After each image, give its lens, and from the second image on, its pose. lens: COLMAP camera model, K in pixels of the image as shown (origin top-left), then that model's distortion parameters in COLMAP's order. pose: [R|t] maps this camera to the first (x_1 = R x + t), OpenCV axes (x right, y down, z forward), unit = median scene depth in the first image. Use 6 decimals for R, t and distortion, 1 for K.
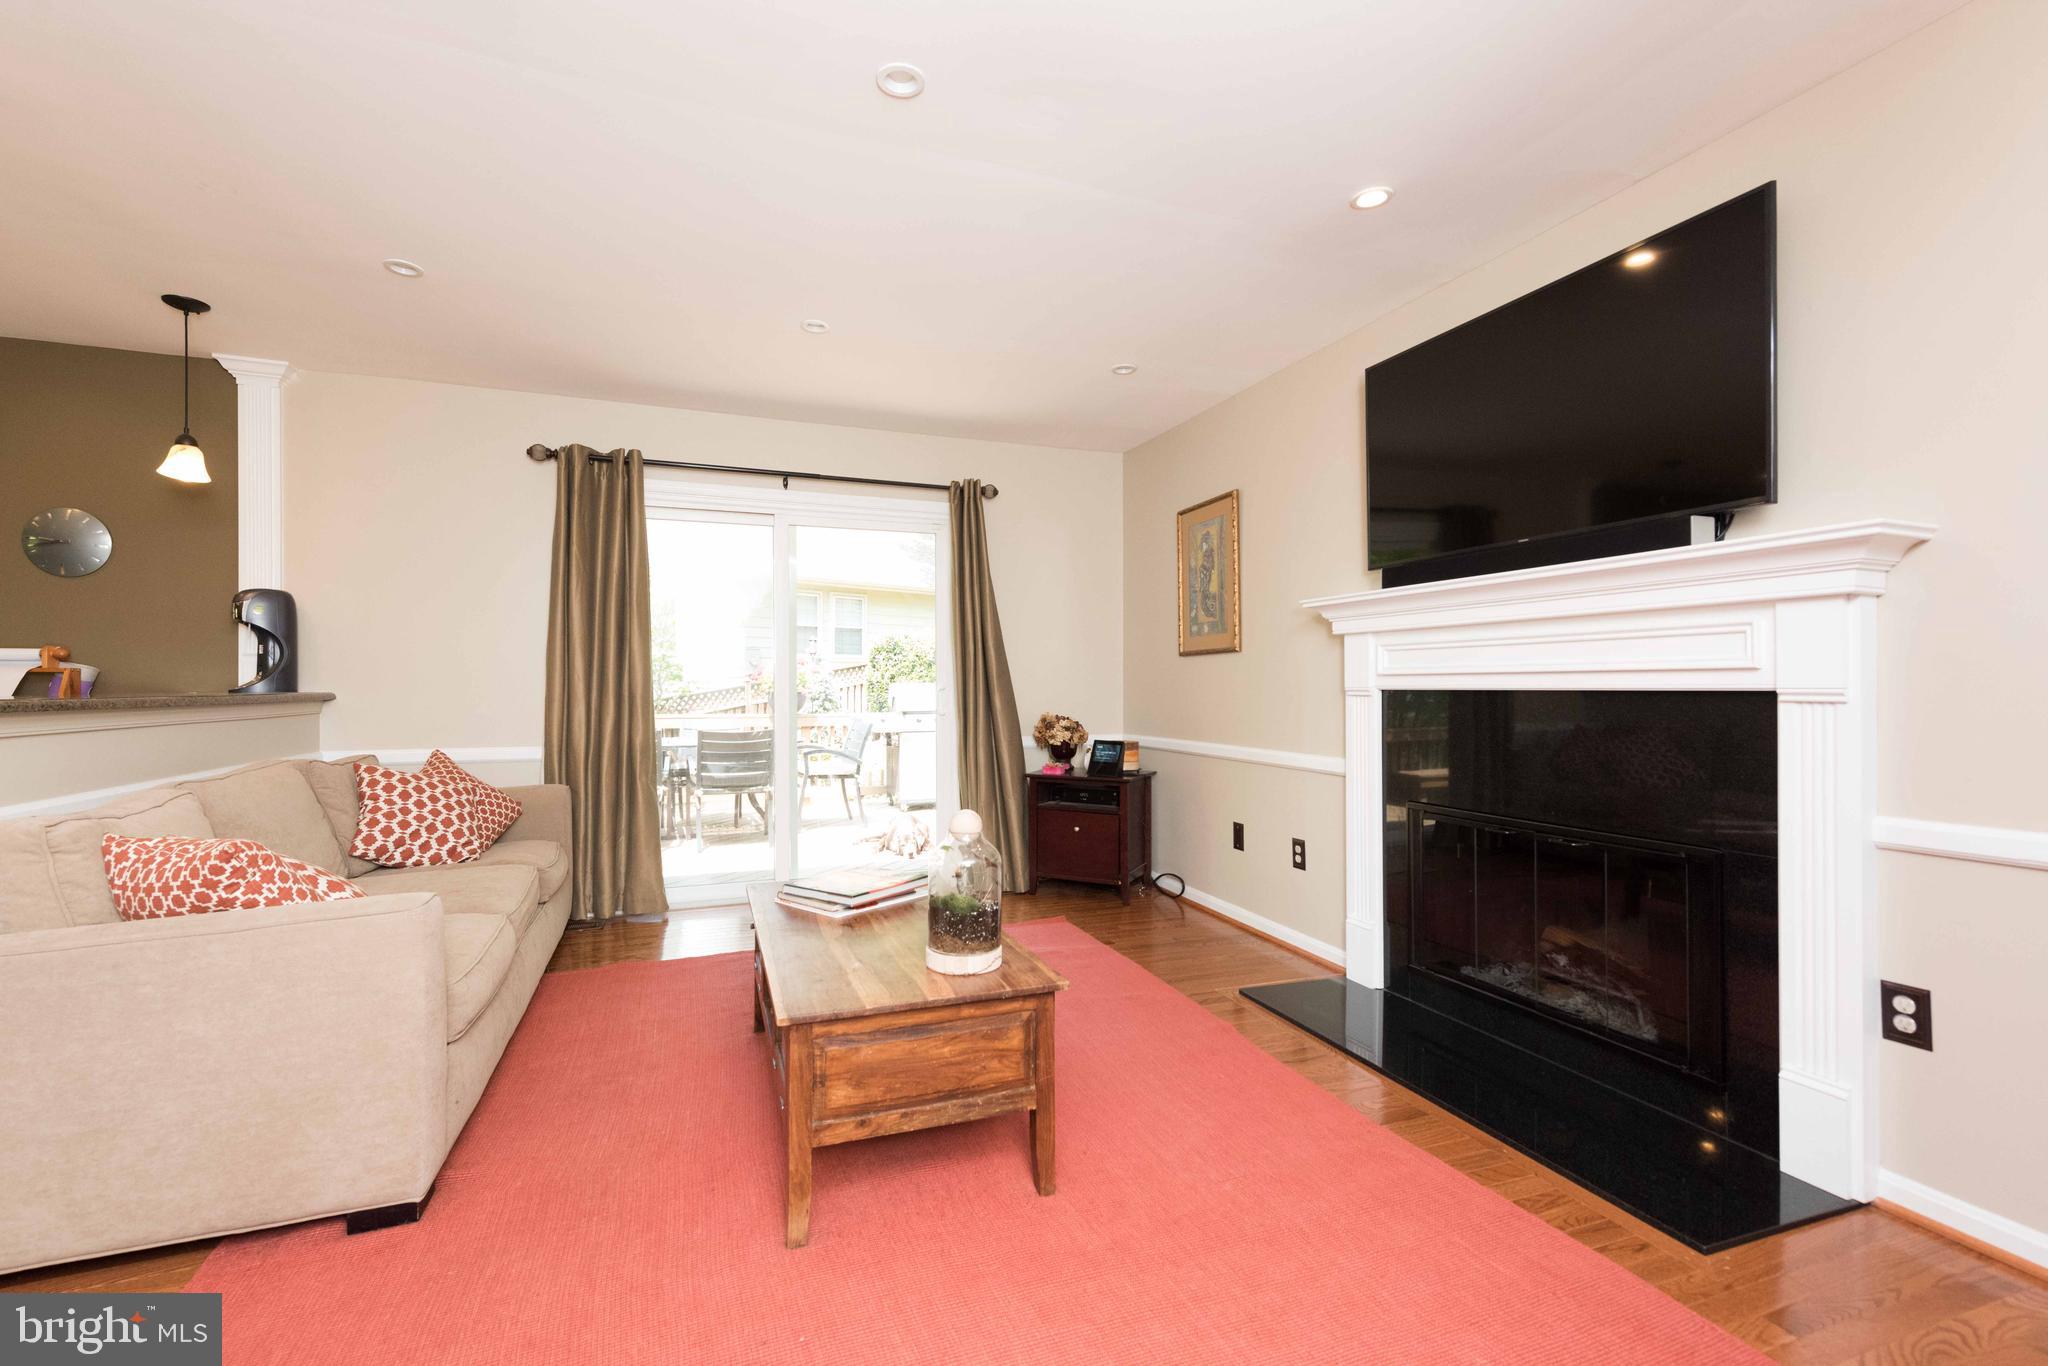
lens RADIAL K [[886.4, 0, 1024.0], [0, 886.4, 683.0], [0, 0, 1]] dist [0.020487, -0.000007]
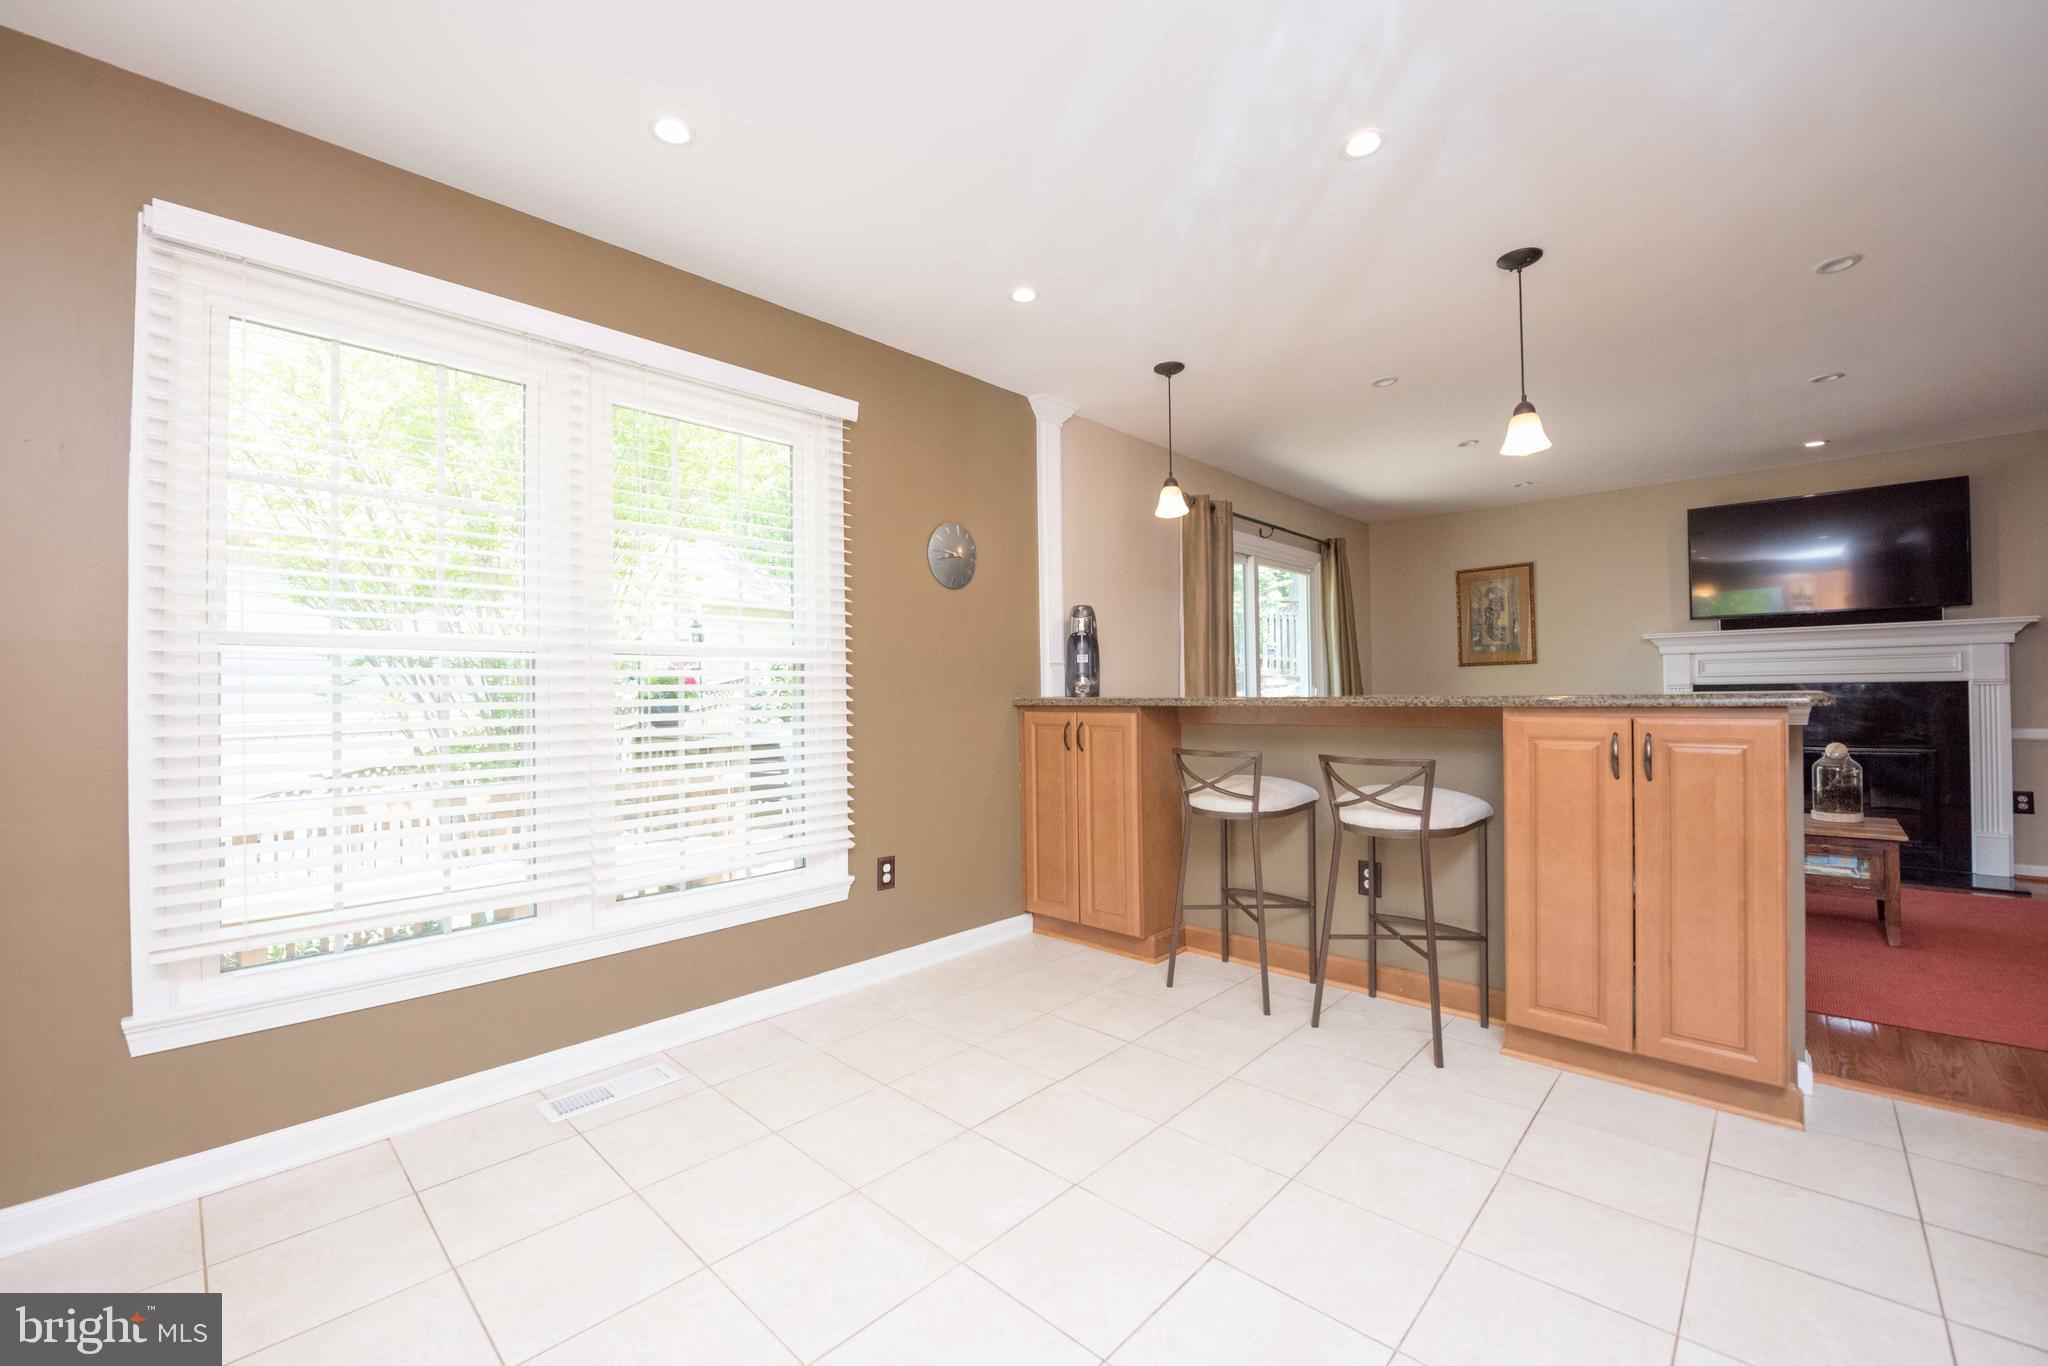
lens RADIAL K [[810.0, 0, 1045.9], [0, 810.0, 682.9], [0, 0, 1]] dist [-0.001407, -0.000207]
pose [[0.885761, -0.006705, 0.464093, -1.489610], [0.011507, 0.999906, -0.007515, 0.001303], [-0.463999, 0.011996, 0.885755, 0.131502]]
